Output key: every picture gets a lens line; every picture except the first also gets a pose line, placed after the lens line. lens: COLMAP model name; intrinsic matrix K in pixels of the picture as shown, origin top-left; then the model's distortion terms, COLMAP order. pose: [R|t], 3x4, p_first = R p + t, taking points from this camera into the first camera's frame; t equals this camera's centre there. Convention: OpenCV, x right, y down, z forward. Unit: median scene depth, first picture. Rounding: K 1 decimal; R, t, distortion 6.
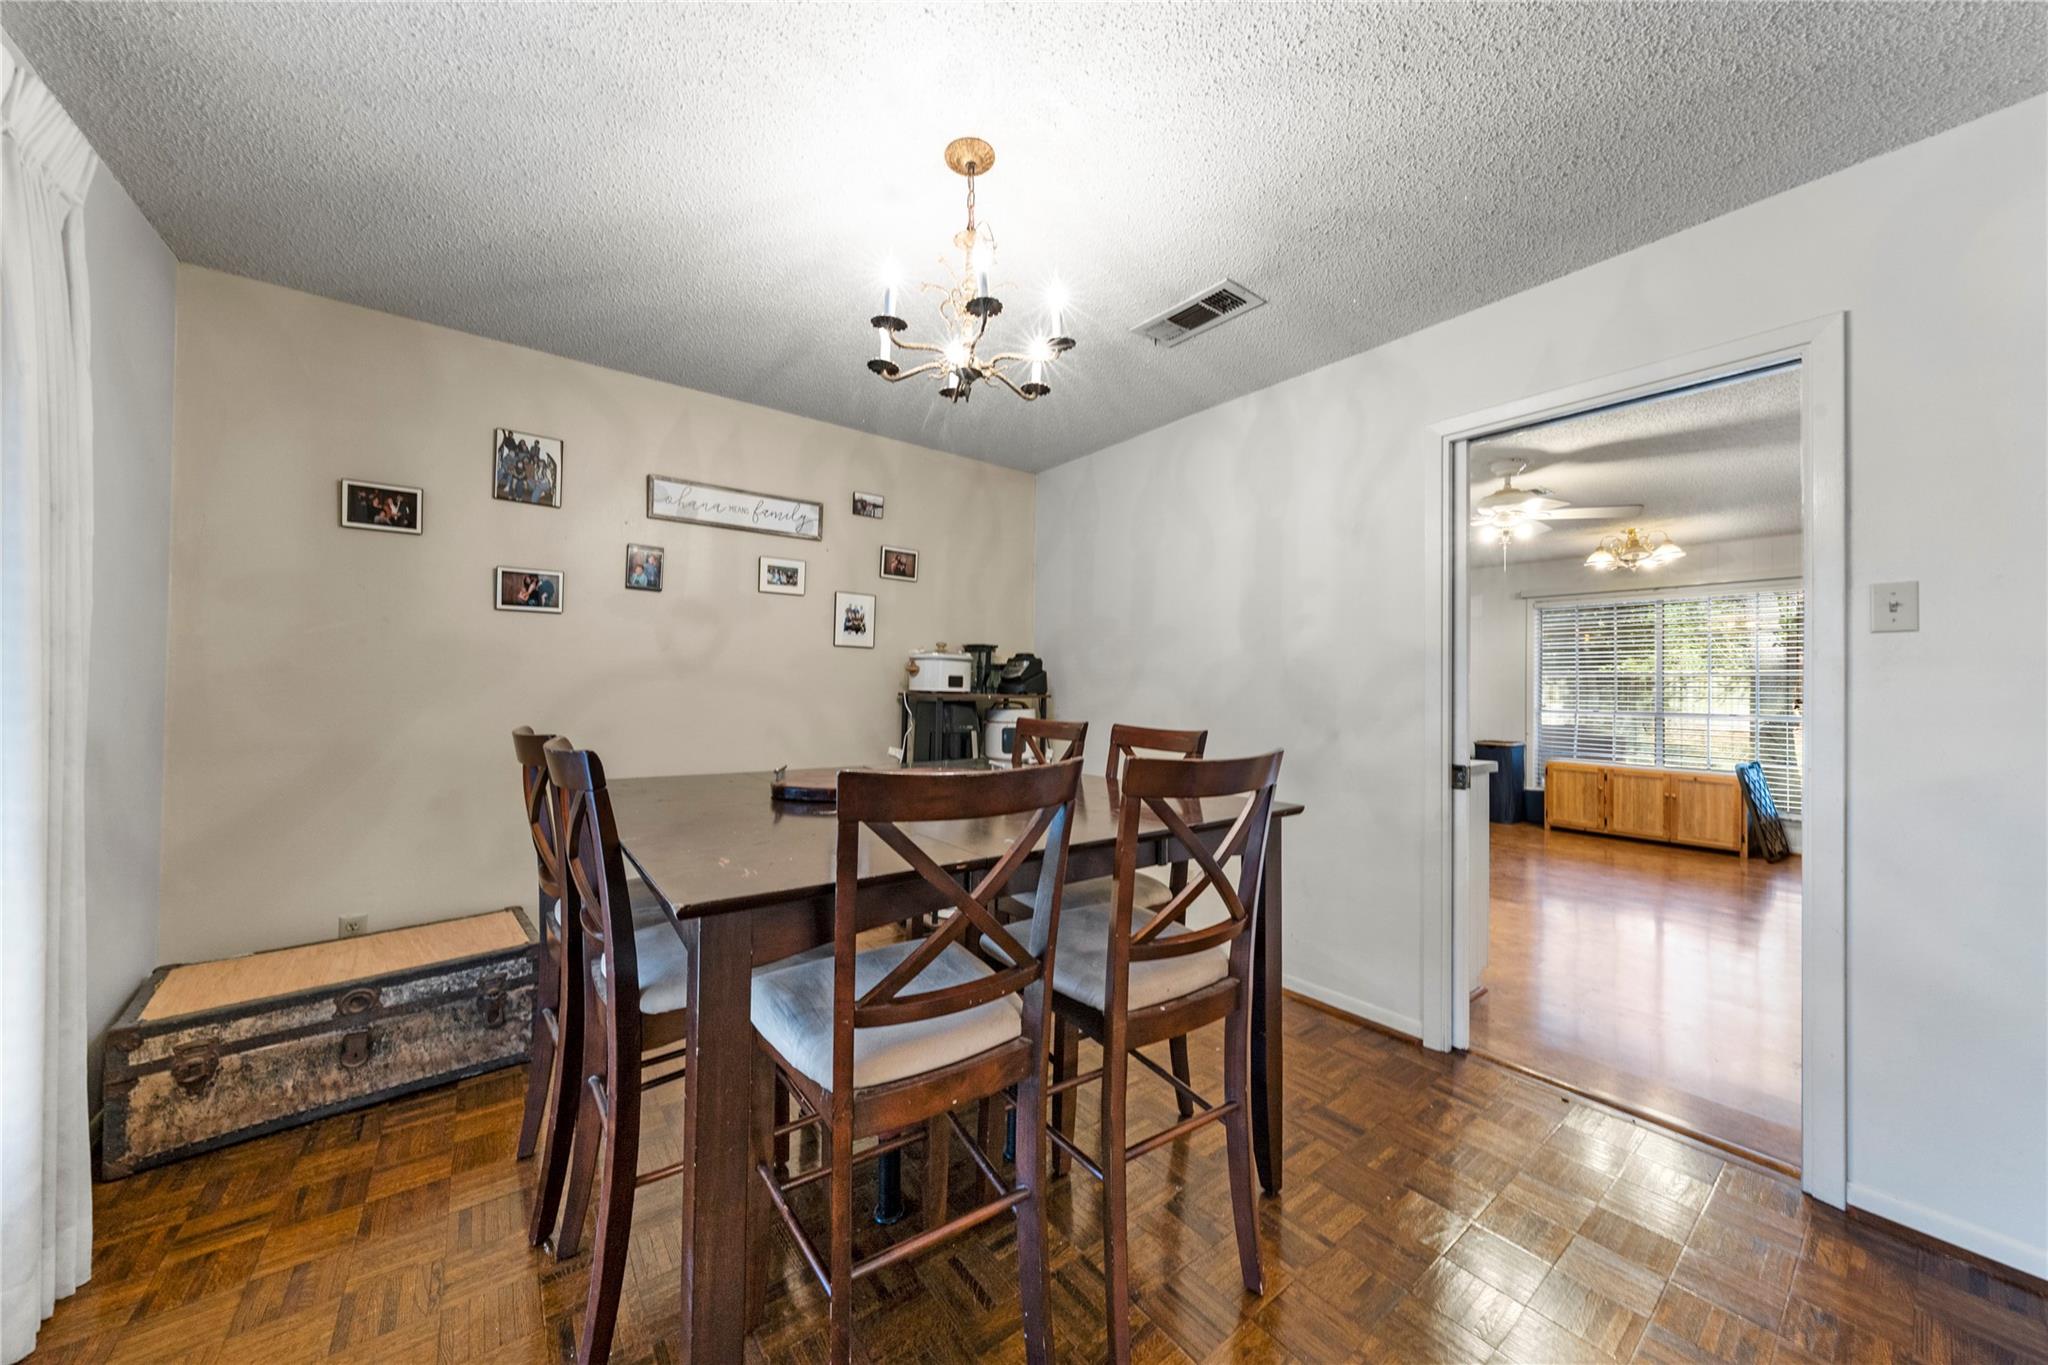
lens RADIAL K [[706.0, 0, 1024.8], [0, 706.0, 670.2], [0, 0, 1]] dist [0.000194, -0.000060]
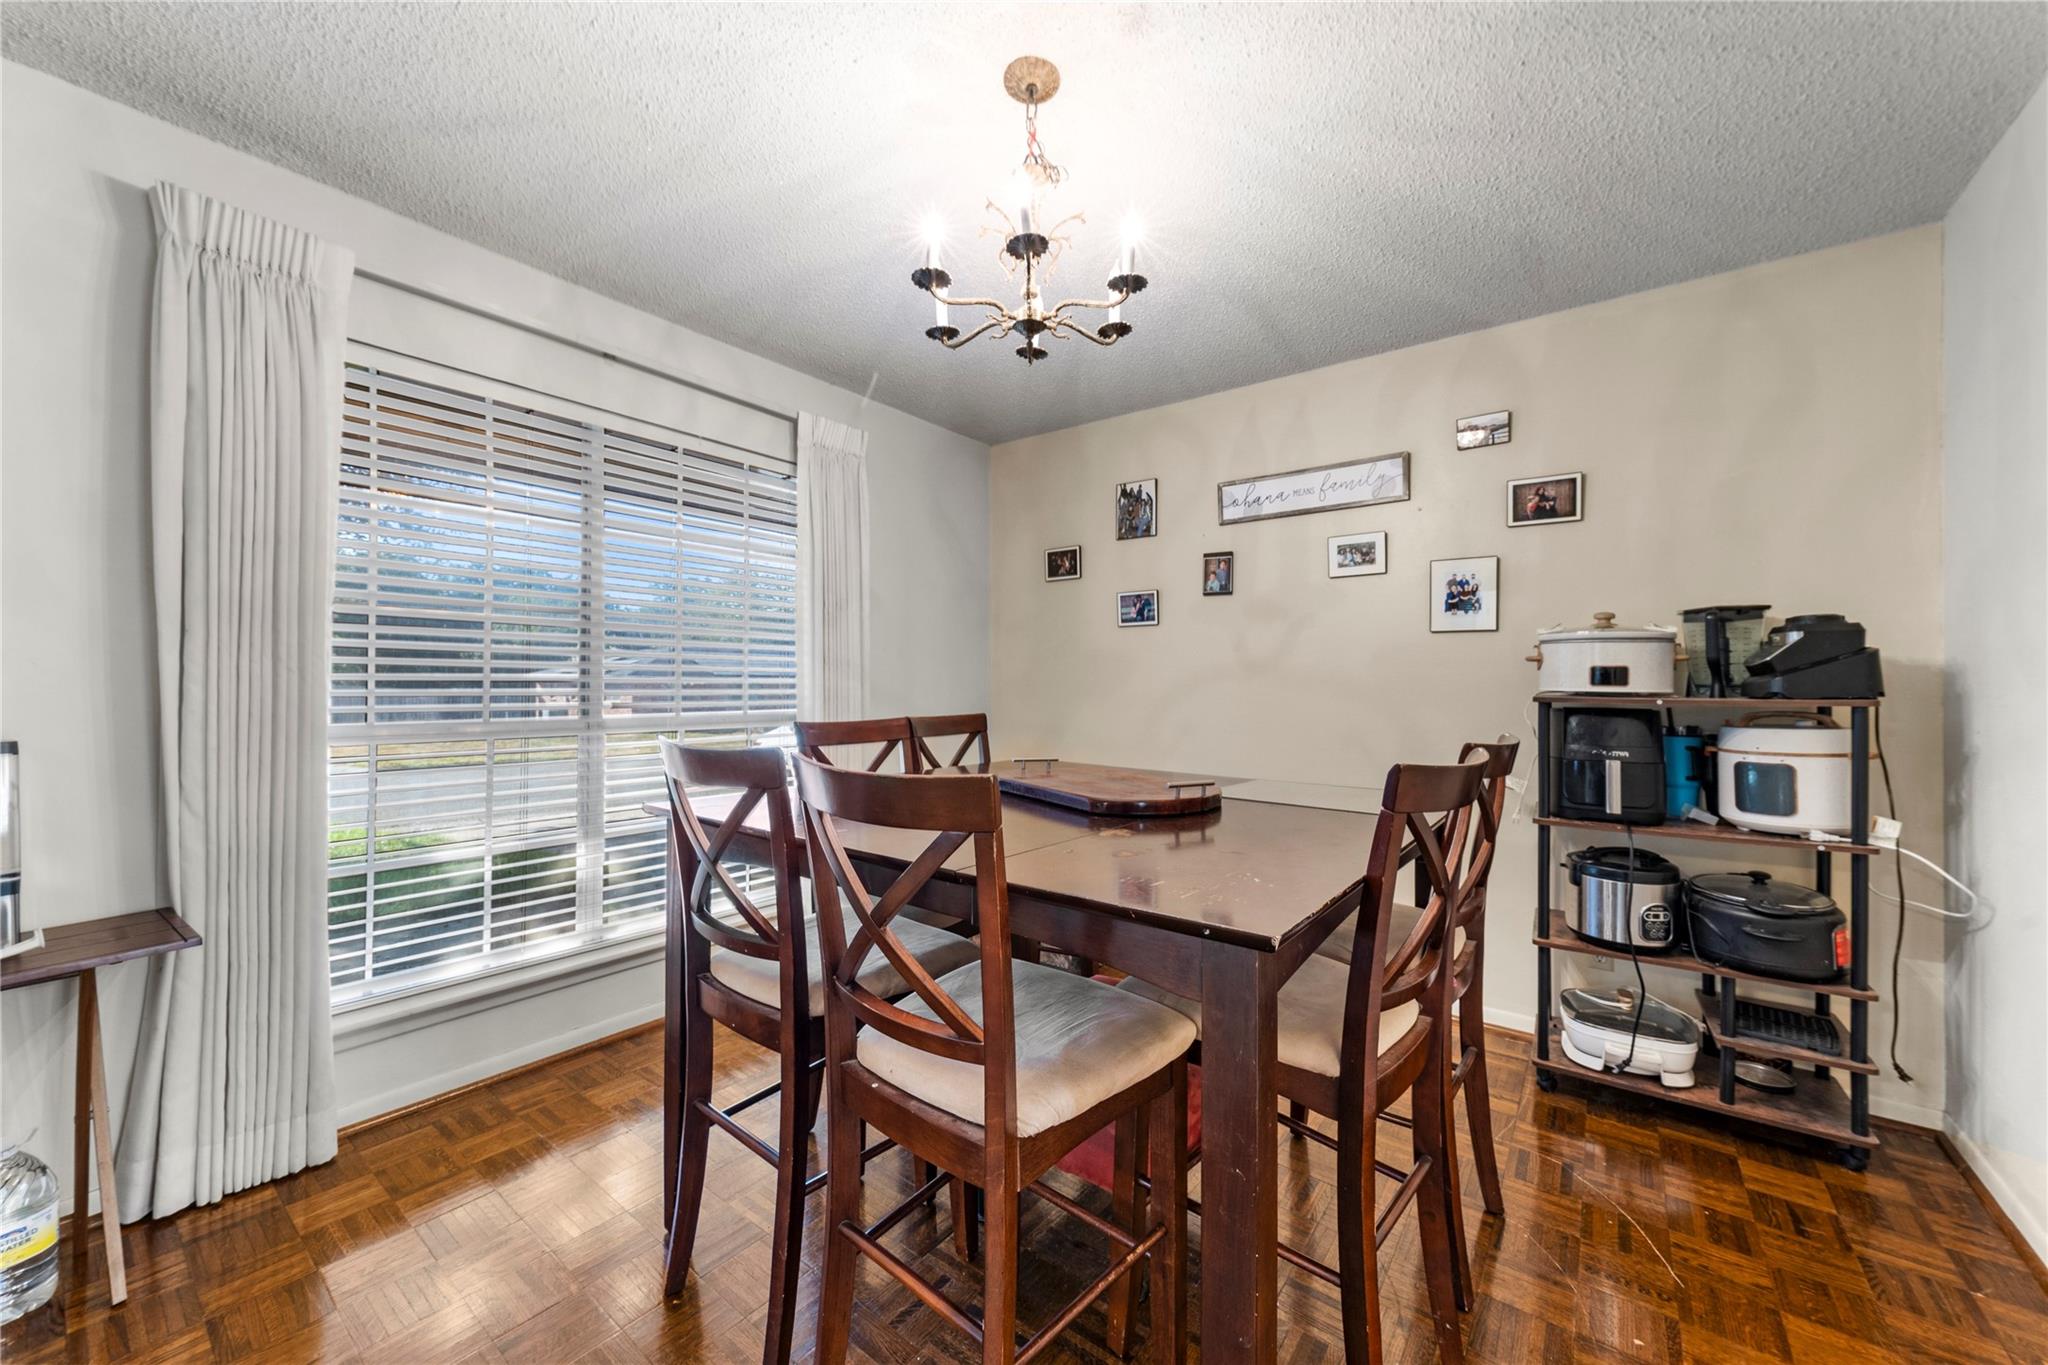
lens RADIAL K [[758.0, 0, 1024.0], [0, 758.0, 682.5], [0, 0, 1]] dist [0.000018, 0.000028]
pose [[0.265183, -0.009894, -0.964147, 0.456923], [0.024434, 0.999695, -0.003538, 0.013514], [0.963889, -0.022619, 0.265344, 0.404338]]
